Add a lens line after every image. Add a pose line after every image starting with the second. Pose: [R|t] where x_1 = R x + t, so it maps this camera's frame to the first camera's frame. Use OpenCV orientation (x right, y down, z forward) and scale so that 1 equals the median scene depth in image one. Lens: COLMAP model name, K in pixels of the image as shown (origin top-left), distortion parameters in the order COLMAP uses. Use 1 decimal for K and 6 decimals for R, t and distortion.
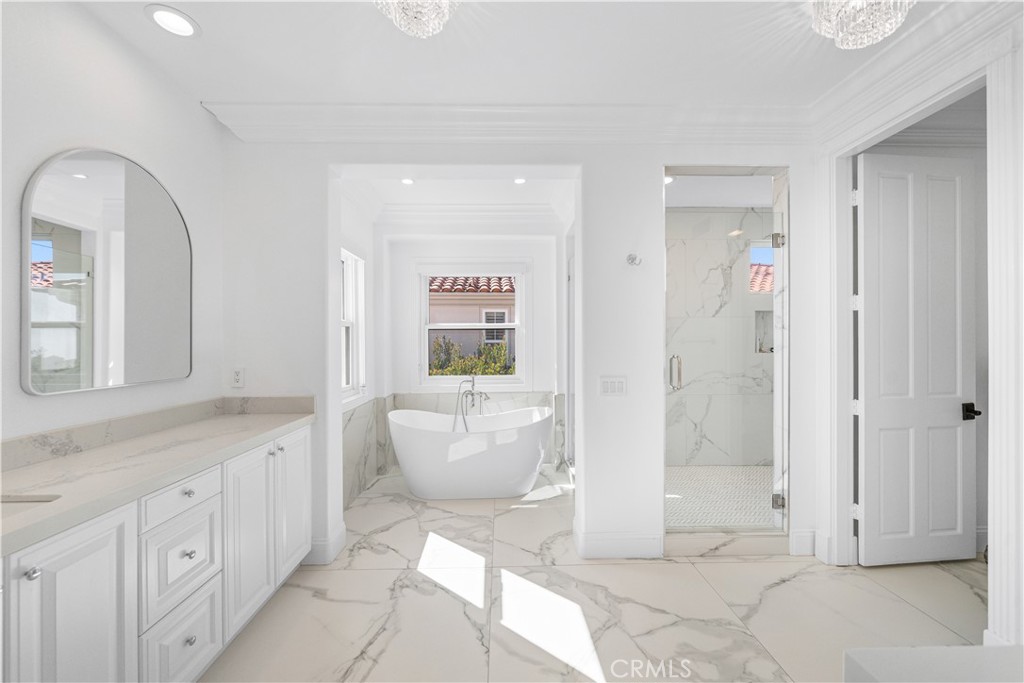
lens RADIAL K [[406.9, 0, 509.4], [0, 406.9, 343.4], [0, 0, 1]] dist [0.001574, -0.000542]
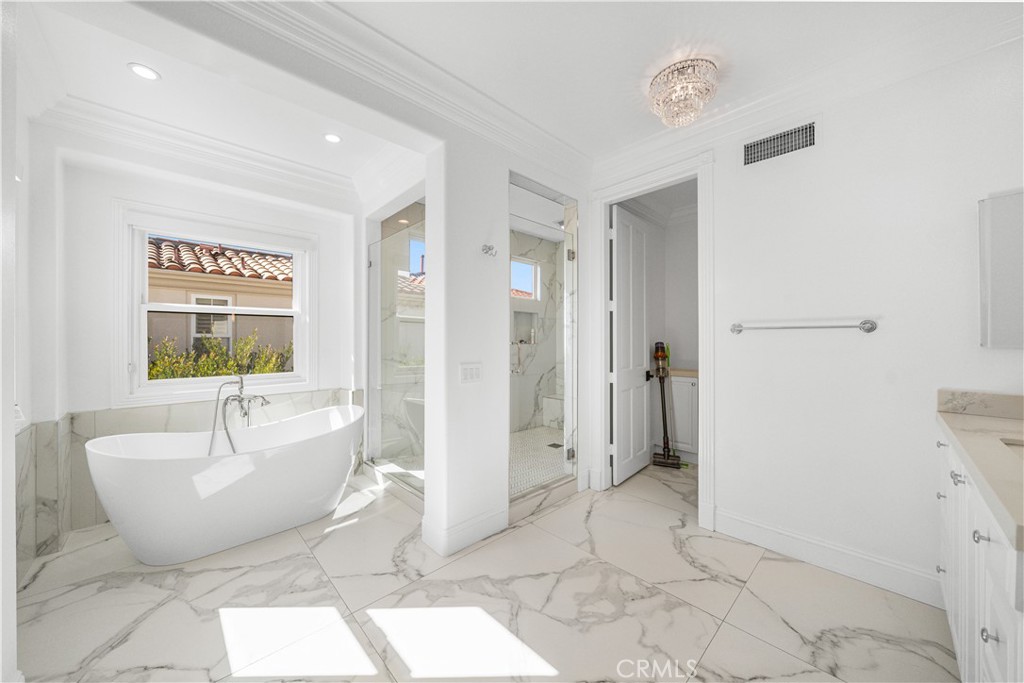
lens RADIAL K [[362.3, 0, 513.3], [0, 362.3, 340.0], [0, 0, 1]] dist [-0.002610, -0.000390]
pose [[0.740315, 0.005489, 0.672238, -0.241117], [-0.000449, 0.999970, -0.007671, 0.028261], [-0.672260, 0.005377, 0.740295, 0.240394]]
